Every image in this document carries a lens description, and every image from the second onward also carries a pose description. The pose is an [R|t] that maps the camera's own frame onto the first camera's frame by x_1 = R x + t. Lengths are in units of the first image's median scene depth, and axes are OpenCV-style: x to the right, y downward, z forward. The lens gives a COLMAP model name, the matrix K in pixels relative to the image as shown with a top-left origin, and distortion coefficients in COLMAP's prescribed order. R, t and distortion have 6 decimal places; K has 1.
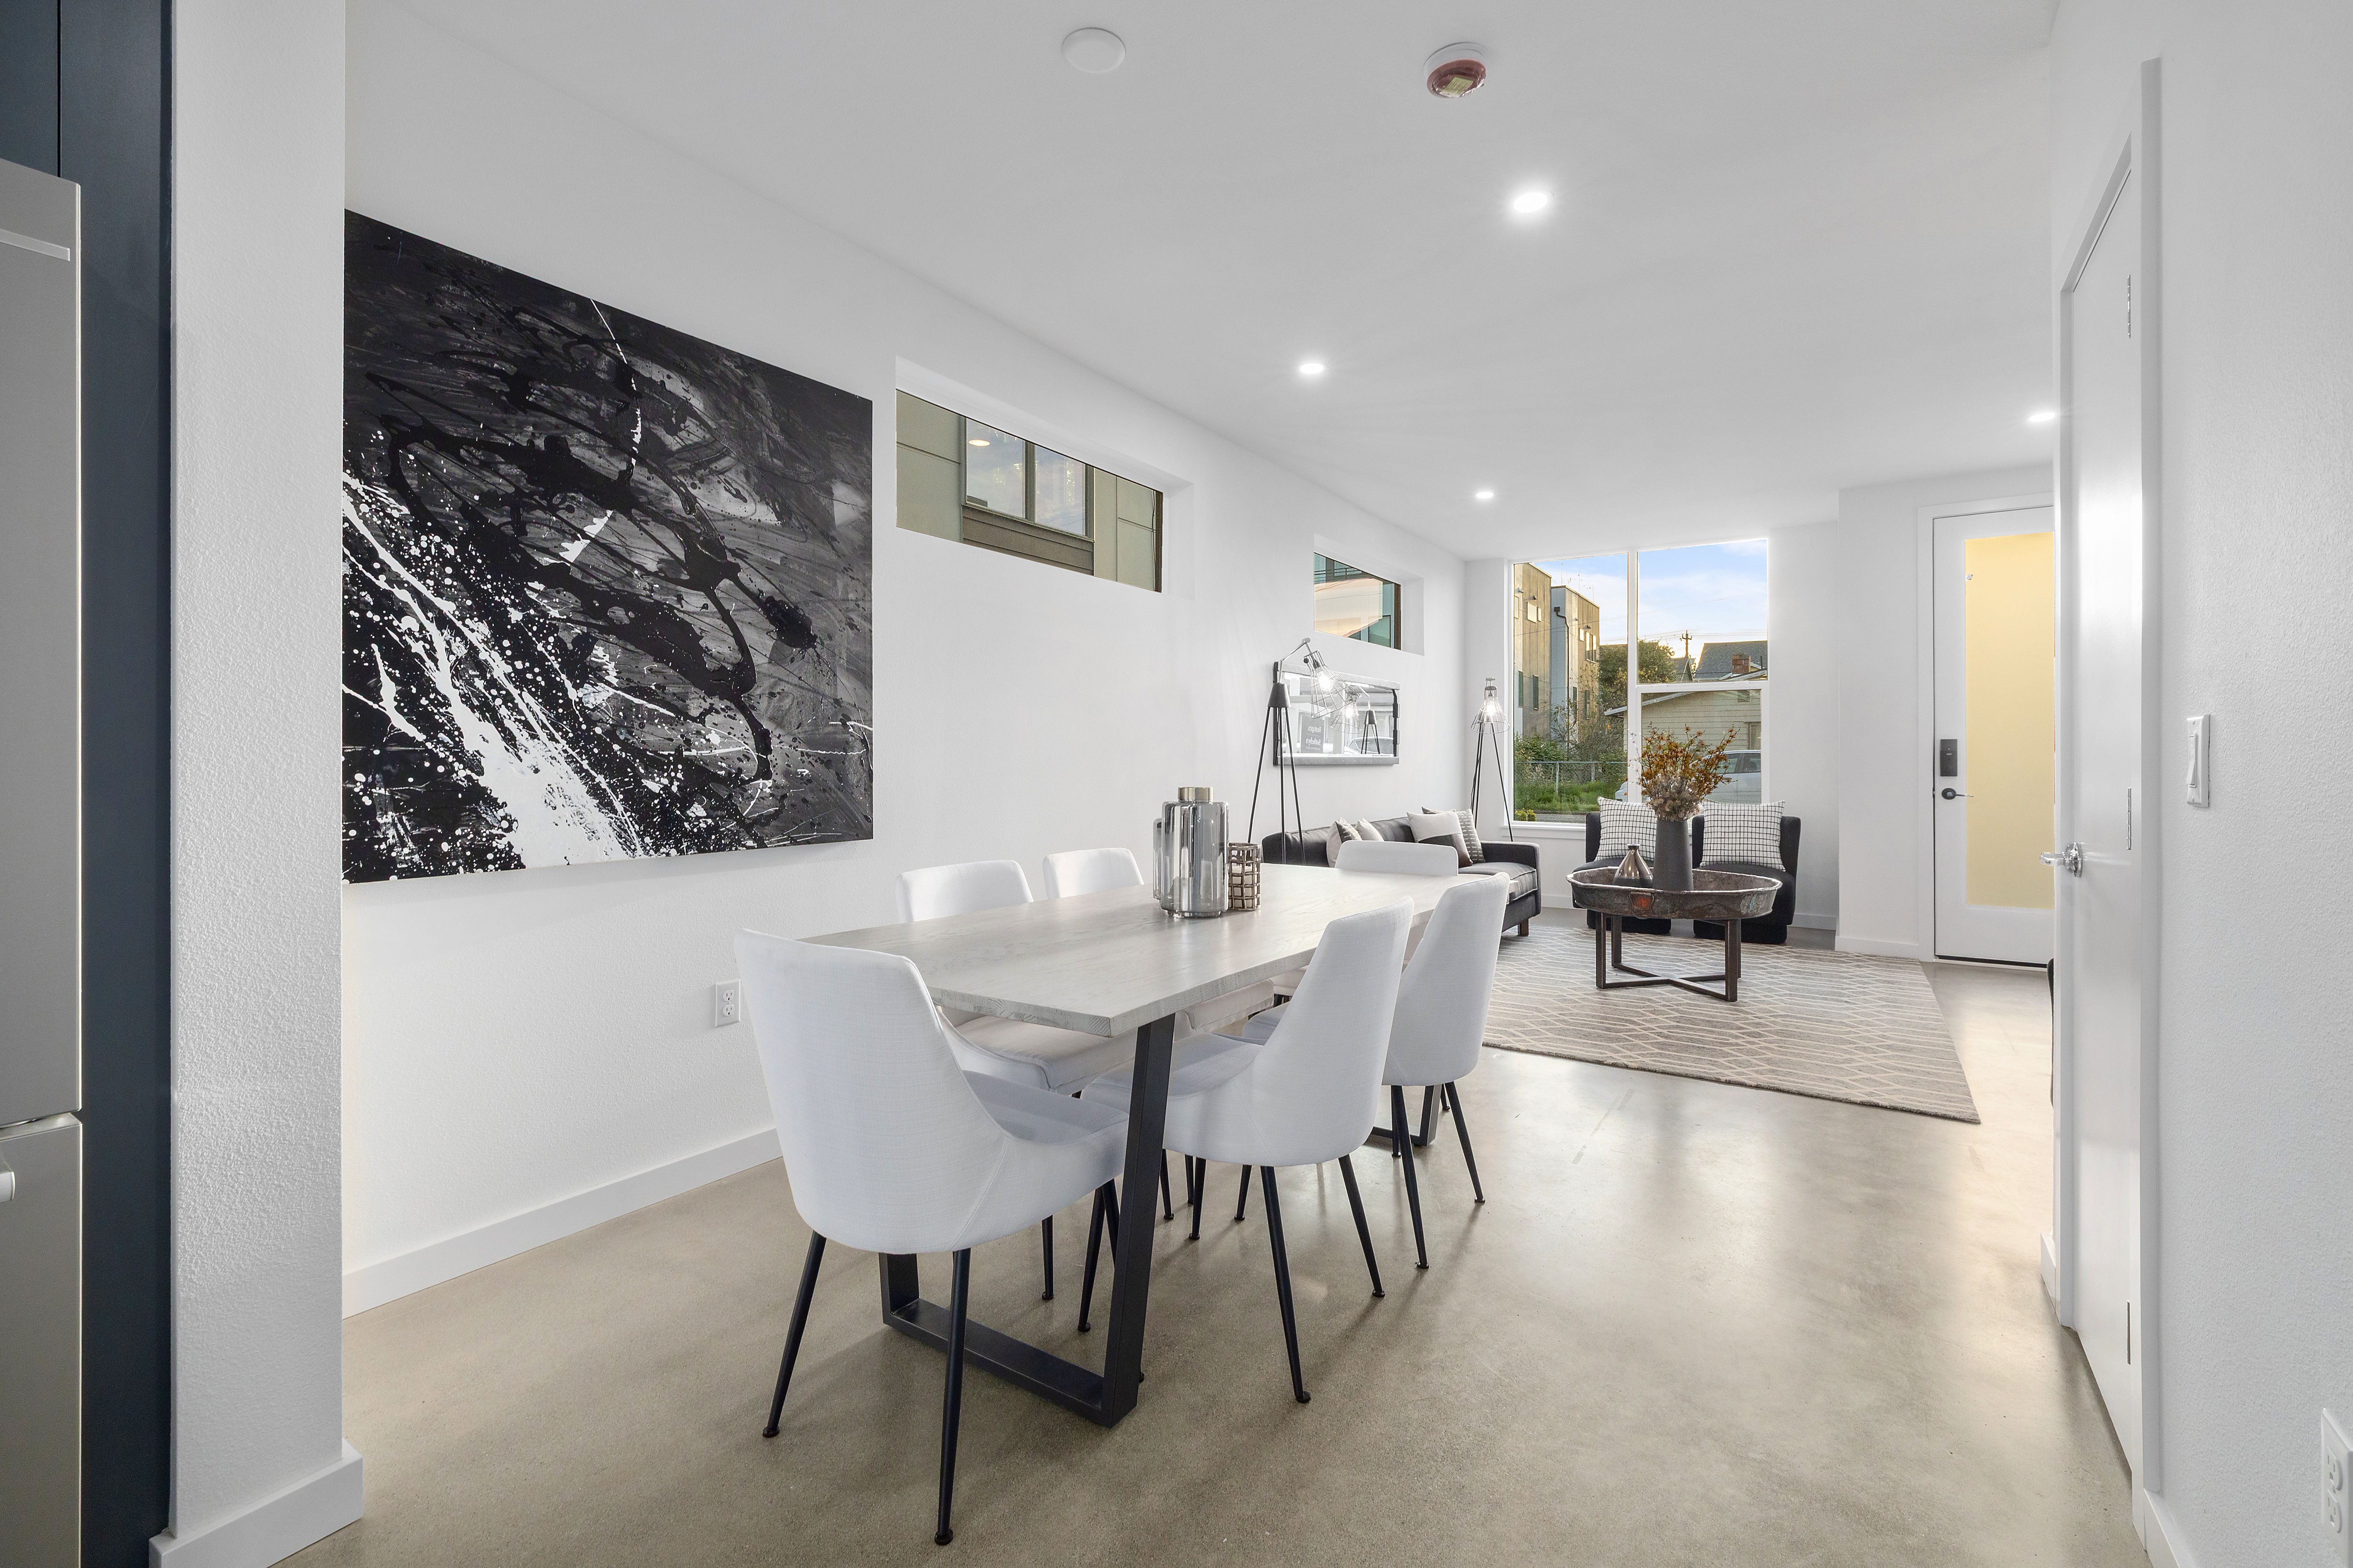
lens RADIAL K [[1007.3, 0, 1165.7], [0, 1007.3, 762.4], [0, 0, 1]] dist [-0.001656, -0.000501]
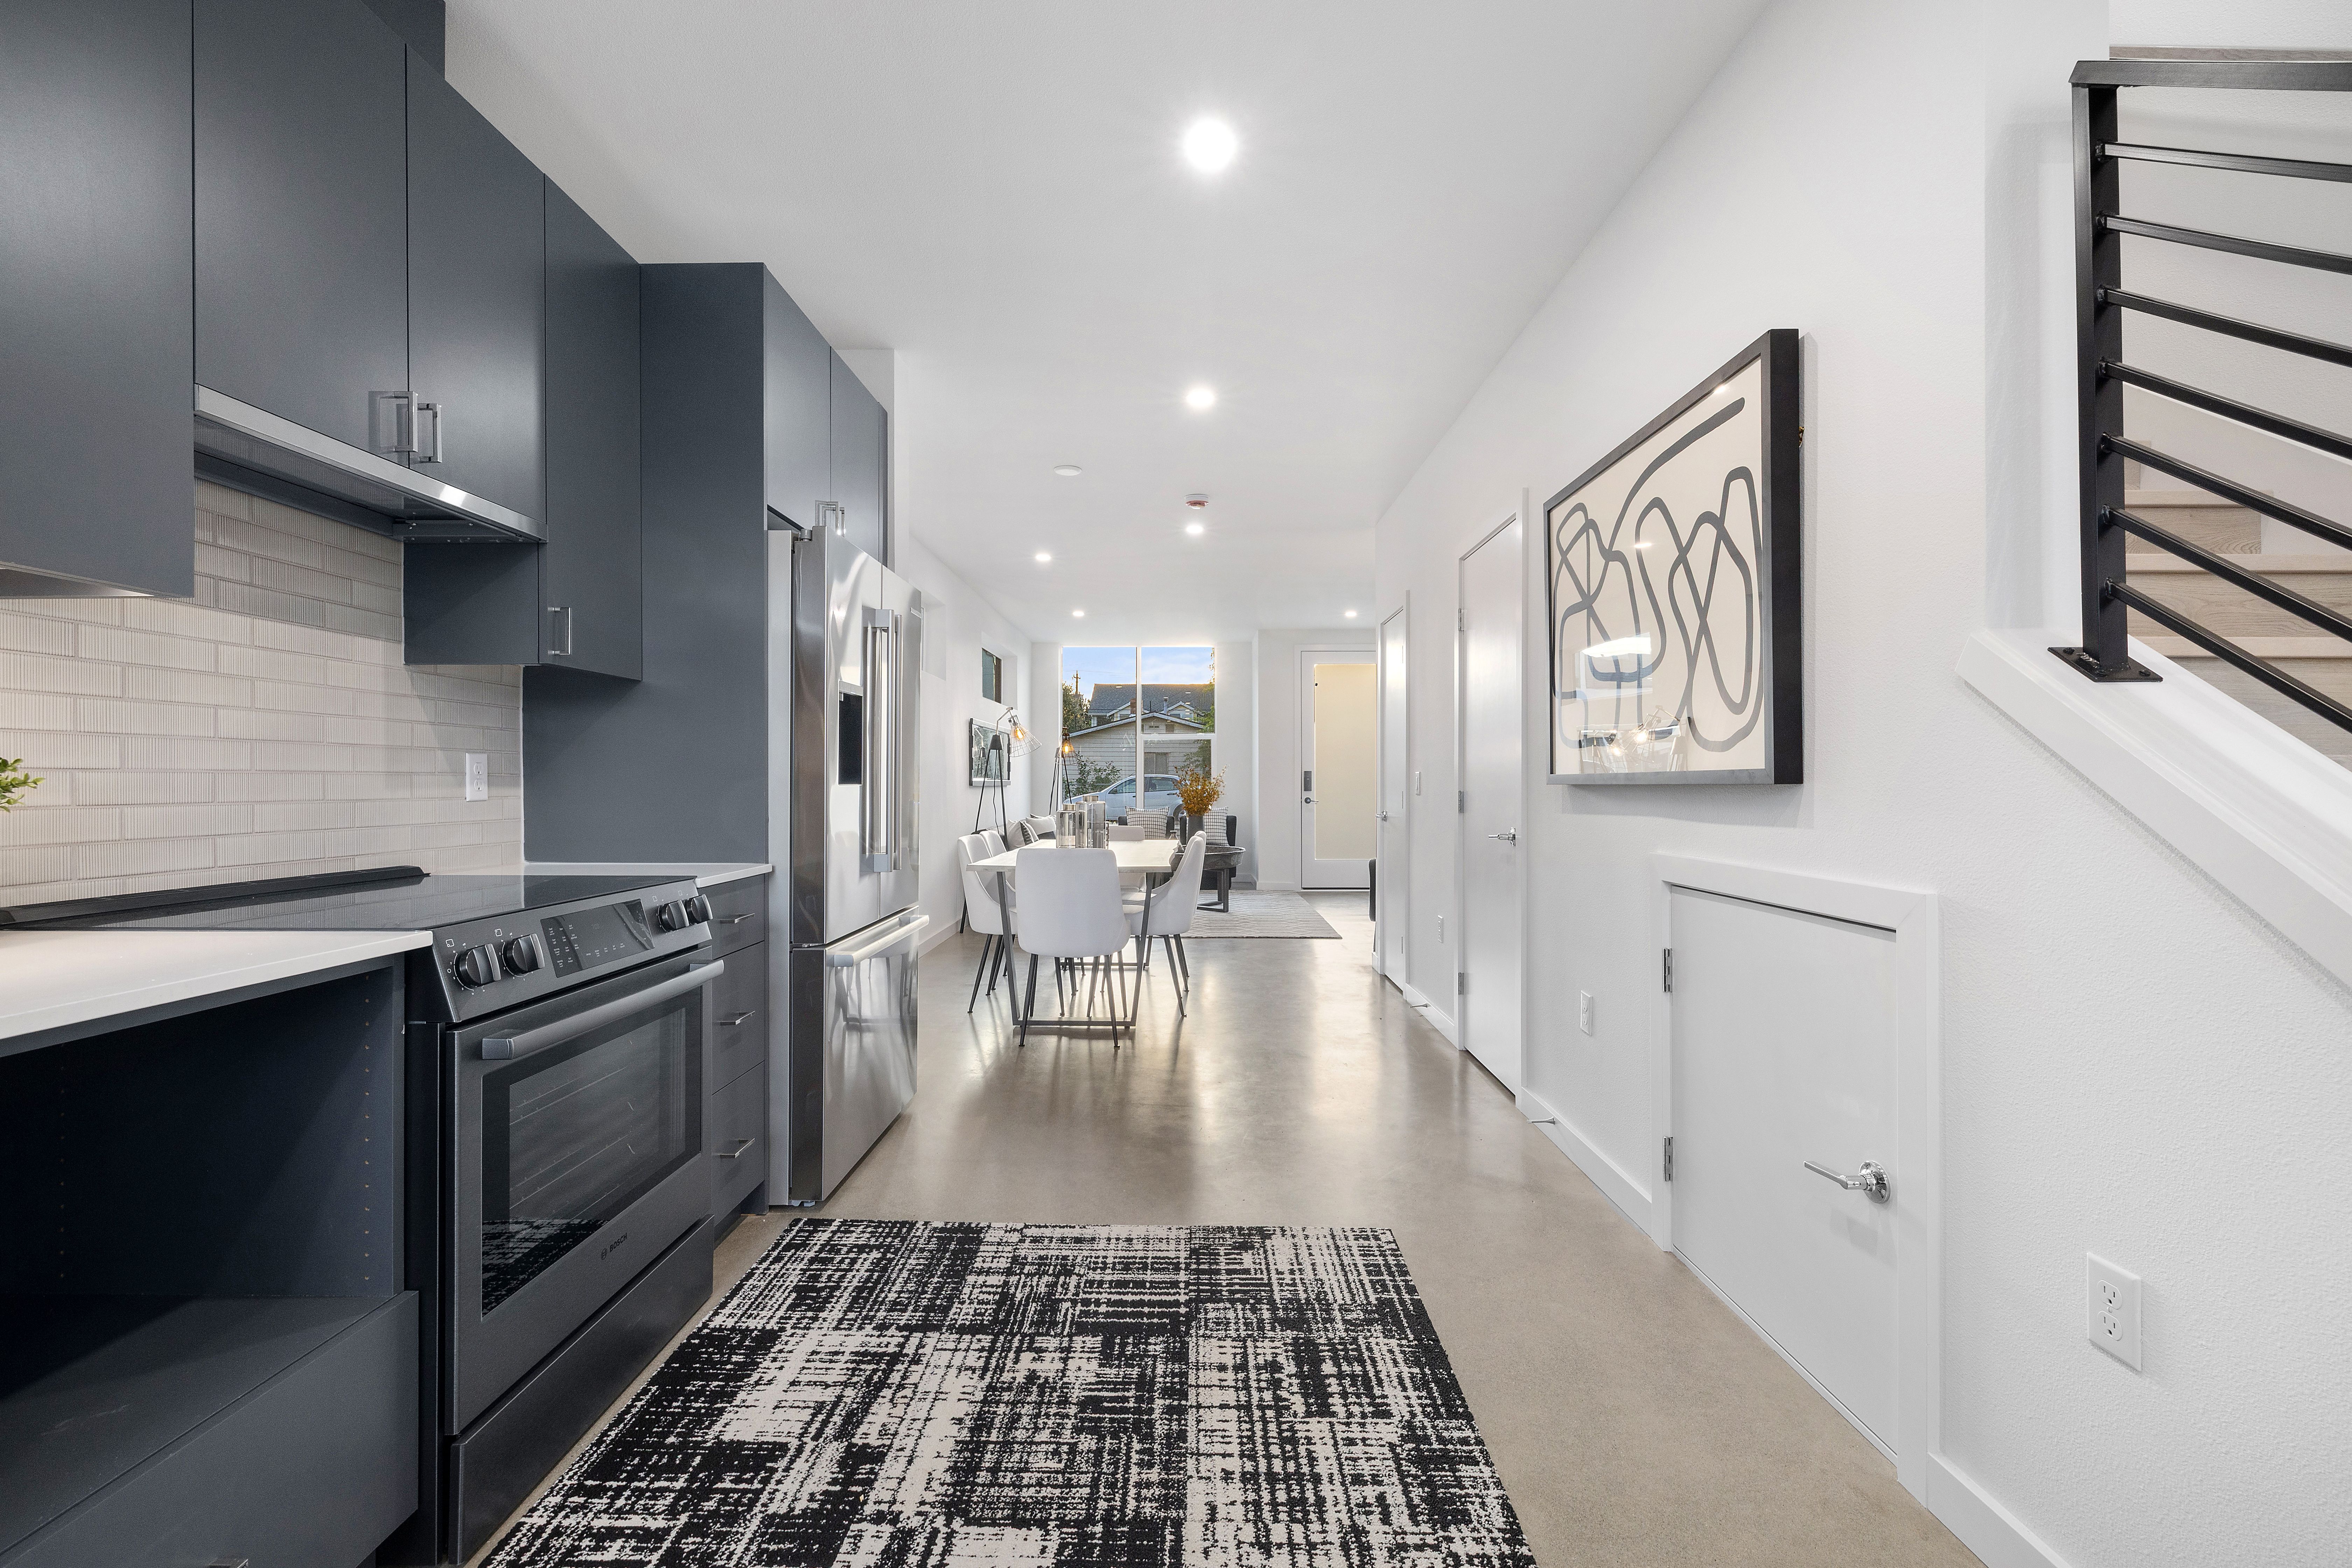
lens RADIAL K [[984.4, 0, 1162.9], [0, 984.4, 779.1], [0, 0, 1]] dist [0.000187, -0.000107]
pose [[0.841402, 0.001247, 0.540408, -0.419753], [0.001401, 0.999989, -0.004488, -0.000447], [-0.540408, 0.004533, 0.841391, -0.377352]]
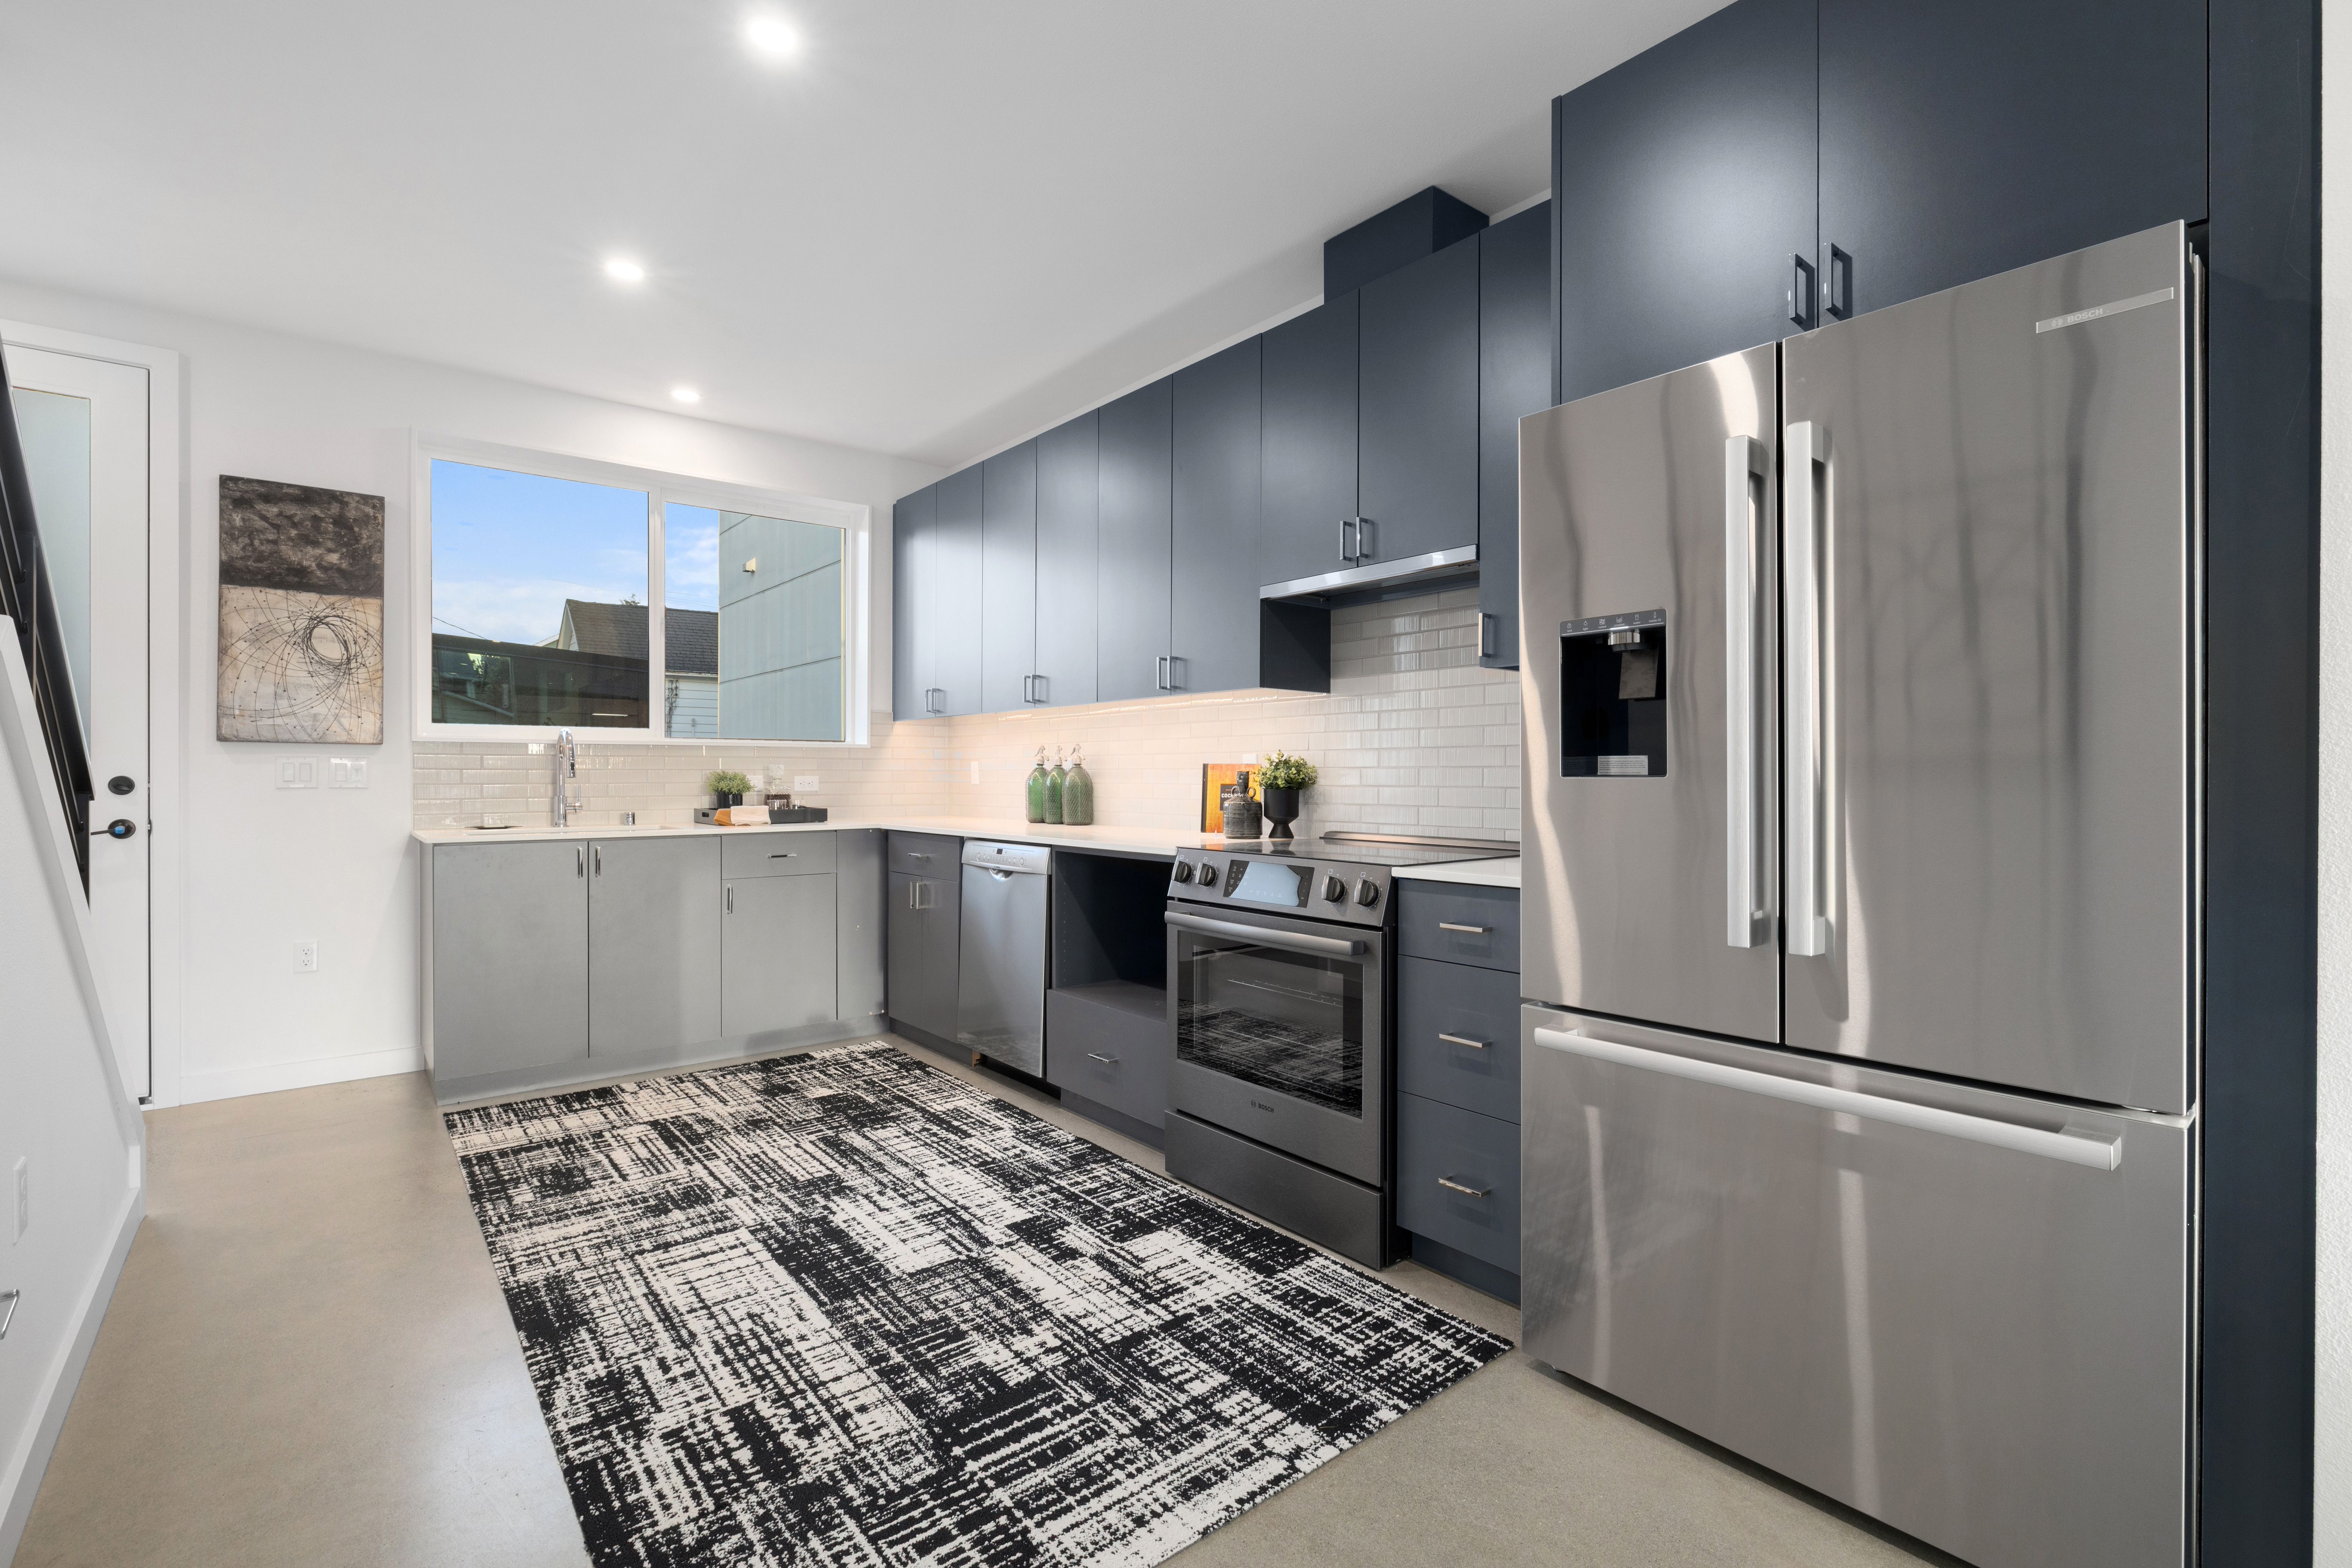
lens RADIAL K [[1044.7, 0, 1176.0], [0, 1044.7, 784.0], [0, 0, 1]] dist [-0.007409, 0.000823]
pose [[-0.279291, 0.006787, -0.960182, 0.049549], [-0.003808, 0.999959, 0.008176, -0.000150], [0.960199, 0.005940, -0.279254, 0.066275]]
